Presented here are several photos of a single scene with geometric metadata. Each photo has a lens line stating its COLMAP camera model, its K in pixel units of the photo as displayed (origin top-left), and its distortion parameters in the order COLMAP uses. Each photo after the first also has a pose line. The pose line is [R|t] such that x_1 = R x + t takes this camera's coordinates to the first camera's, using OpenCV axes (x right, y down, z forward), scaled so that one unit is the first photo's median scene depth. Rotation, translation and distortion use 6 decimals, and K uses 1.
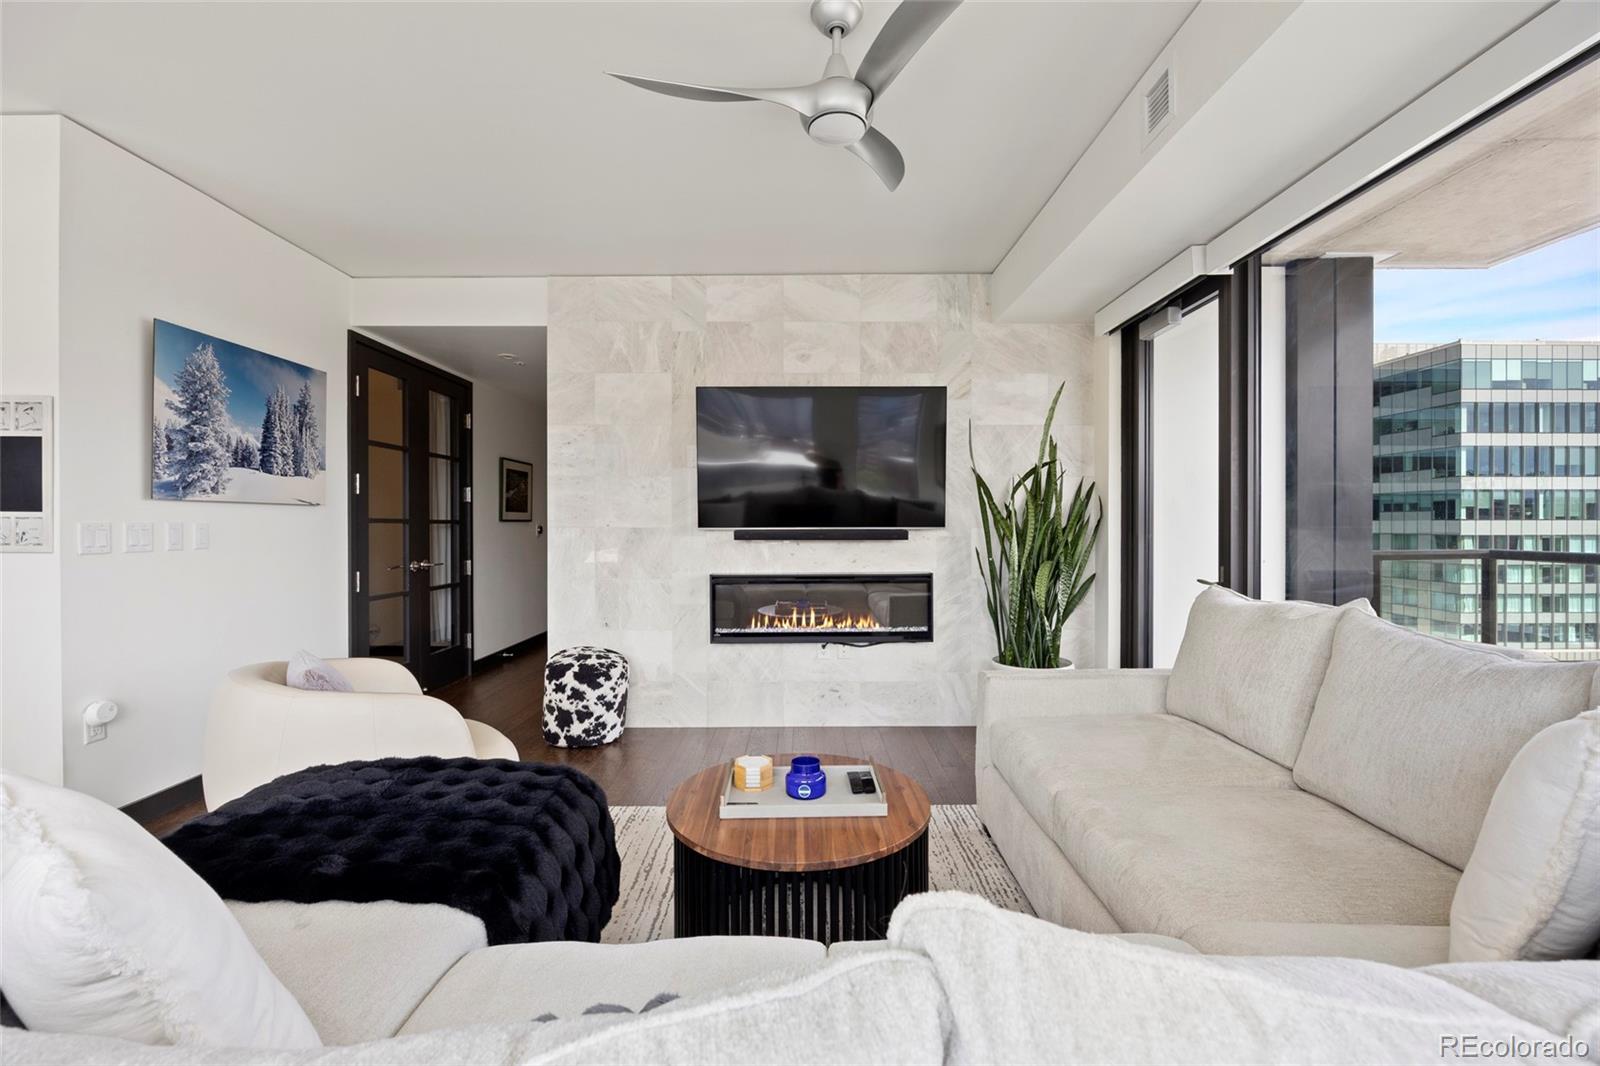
lens RADIAL K [[677.1, 0, 803.5], [0, 677.1, 522.9], [0, 0, 1]] dist [-0.003121, 0.000066]
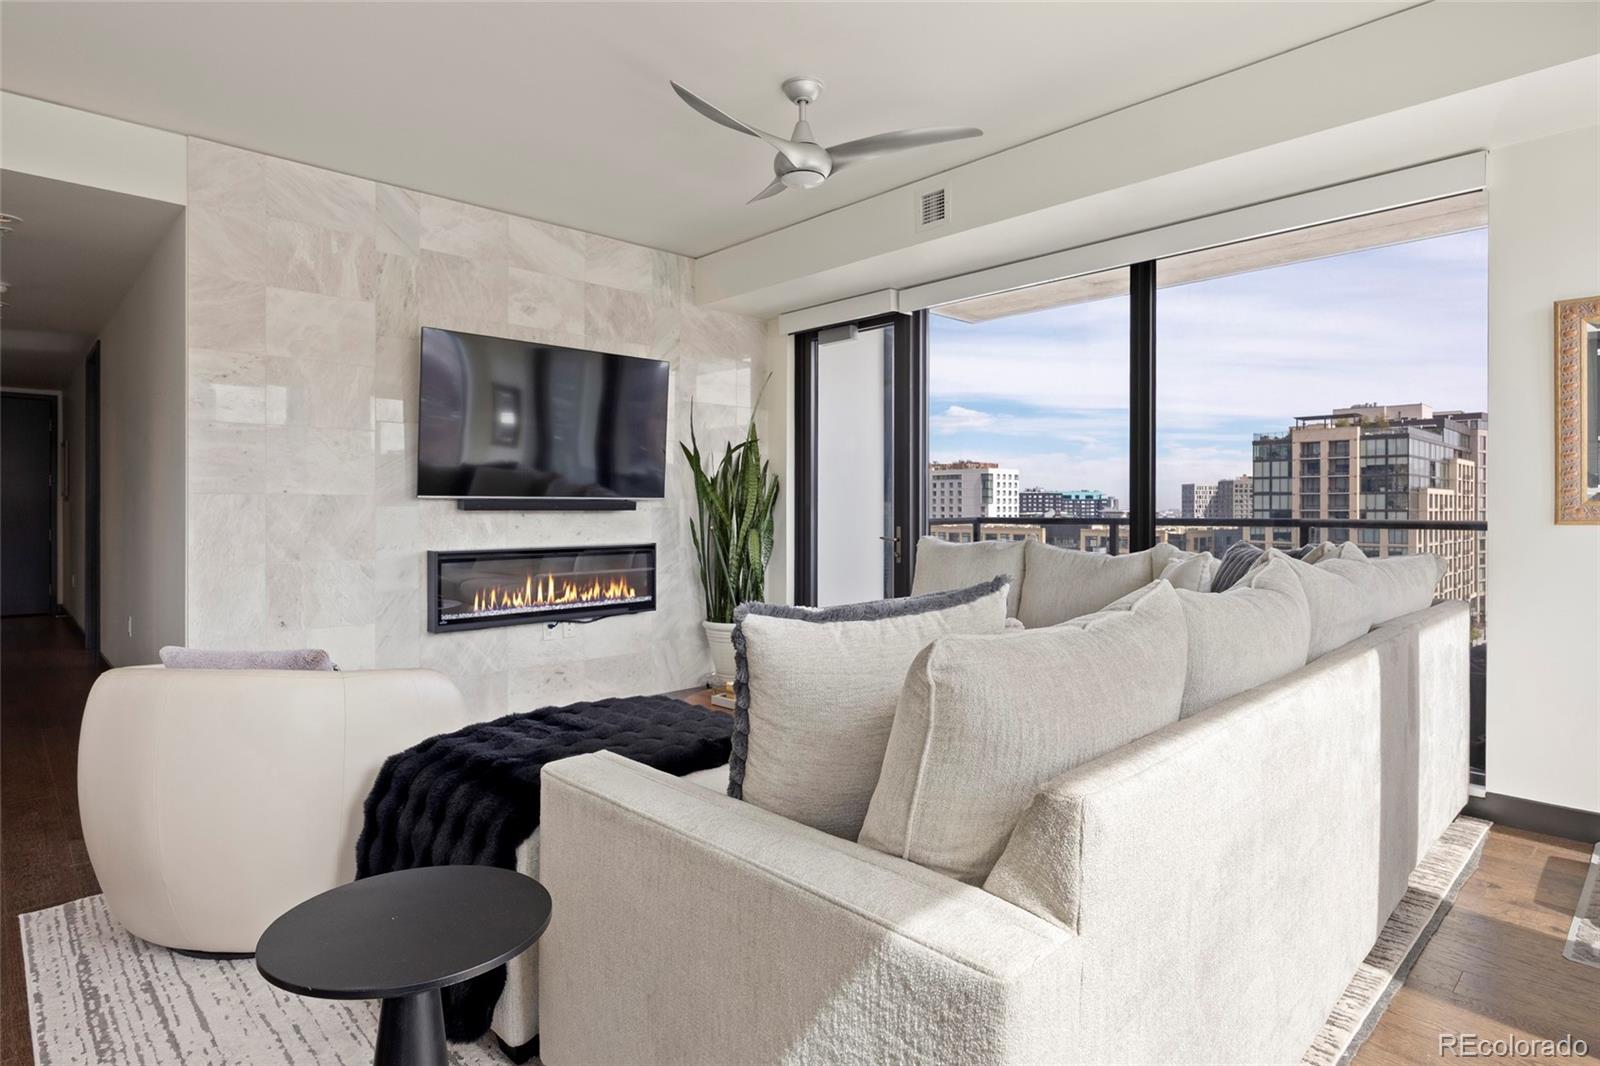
lens RADIAL K [[857.2, 0, 823.2], [0, 857.2, 511.8], [0, 0, 1]] dist [-0.004210, -0.000692]
pose [[0.712817, -0.001309, 0.701348, -0.527524], [0.001409, 0.999999, 0.000434, 0.026529], [-0.701348, 0.000679, 0.712819, -0.095323]]
